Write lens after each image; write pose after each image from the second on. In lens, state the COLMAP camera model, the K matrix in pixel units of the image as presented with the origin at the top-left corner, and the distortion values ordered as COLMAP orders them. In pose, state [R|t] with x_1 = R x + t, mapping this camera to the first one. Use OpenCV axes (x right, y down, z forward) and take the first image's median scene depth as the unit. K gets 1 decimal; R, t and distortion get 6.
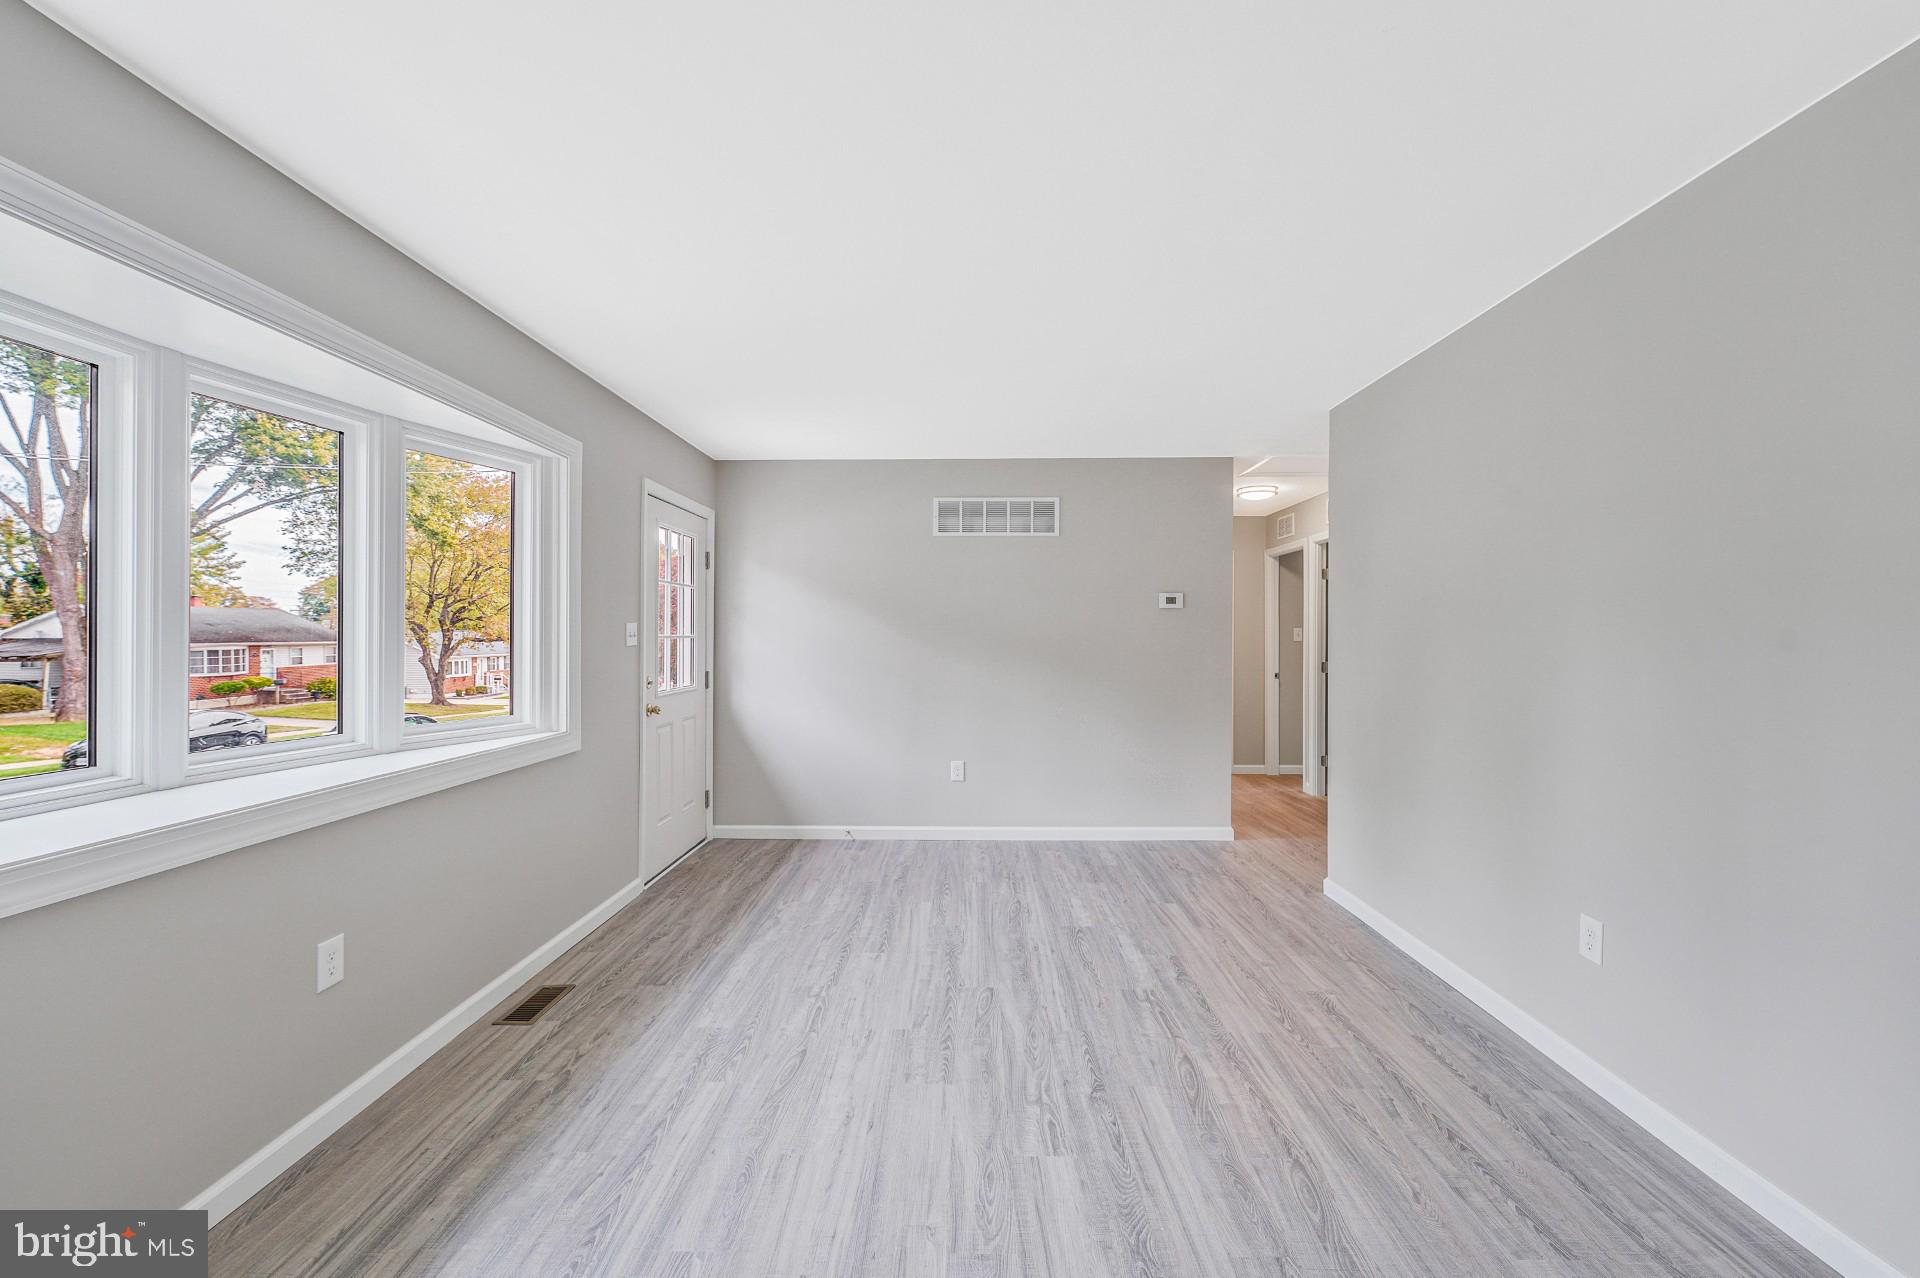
lens RADIAL K [[770.6, 0, 965.3], [0, 770.6, 637.9], [0, 0, 1]] dist [0.000782, 0.000083]
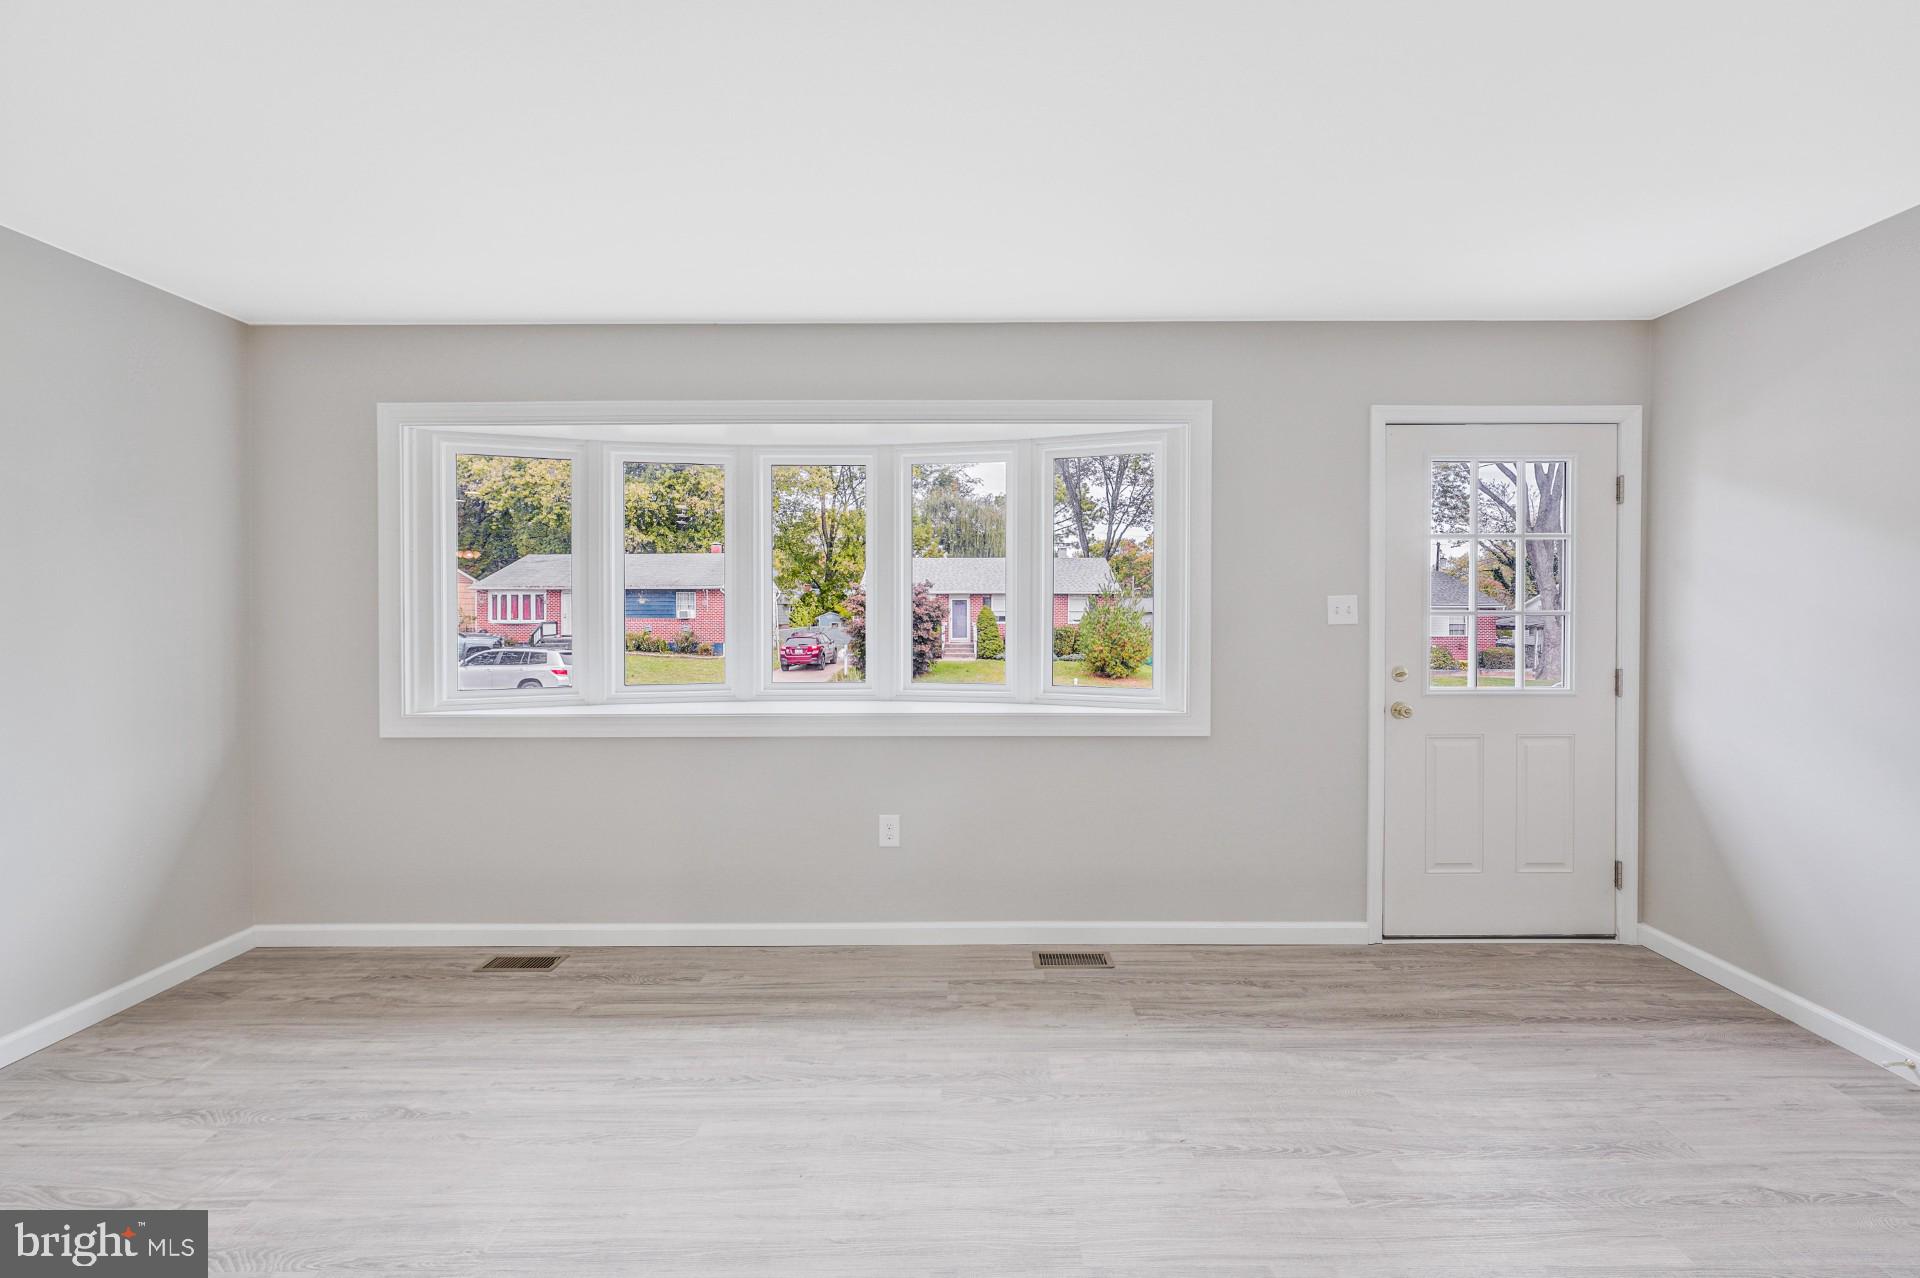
lens RADIAL K [[770.6, 0, 973.2], [0, 770.6, 612.1], [0, 0, 1]] dist [0.000782, 0.000083]
pose [[0.013591, 0.002580, -0.999904, 0.506367], [-0.001637, 0.999995, 0.002558, -0.004106], [0.999906, 0.001602, 0.013595, 0.865725]]
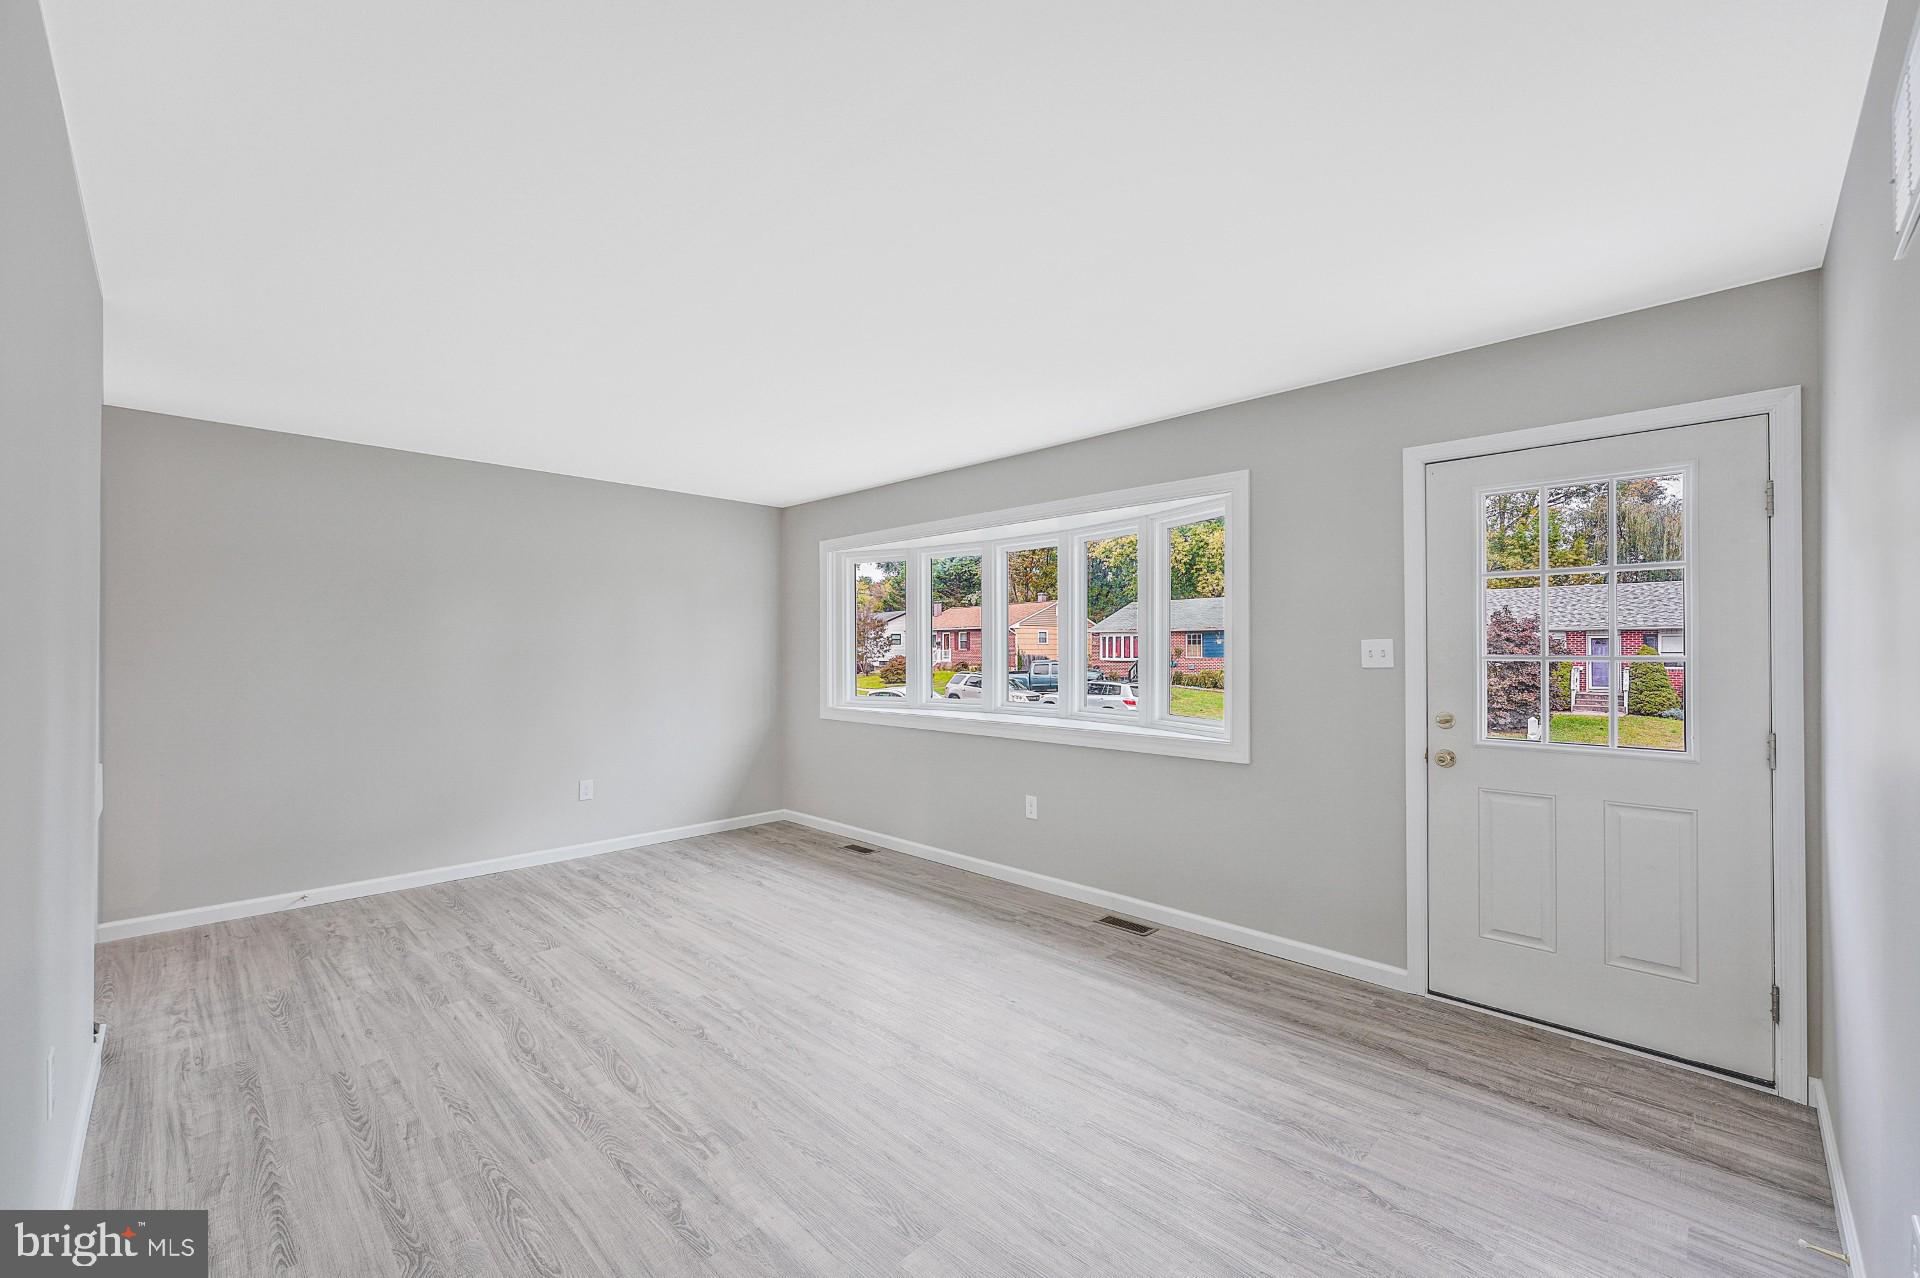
lens RADIAL K [[770.6, 0, 975.8], [0, 770.6, 642.8], [0, 0, 1]] dist [0.000782, 0.000083]
pose [[-0.680876, -0.007523, -0.732360, 0.631205], [-0.003552, 0.999969, -0.006970, -0.011161], [0.732390, -0.002145, -0.680882, 1.765919]]
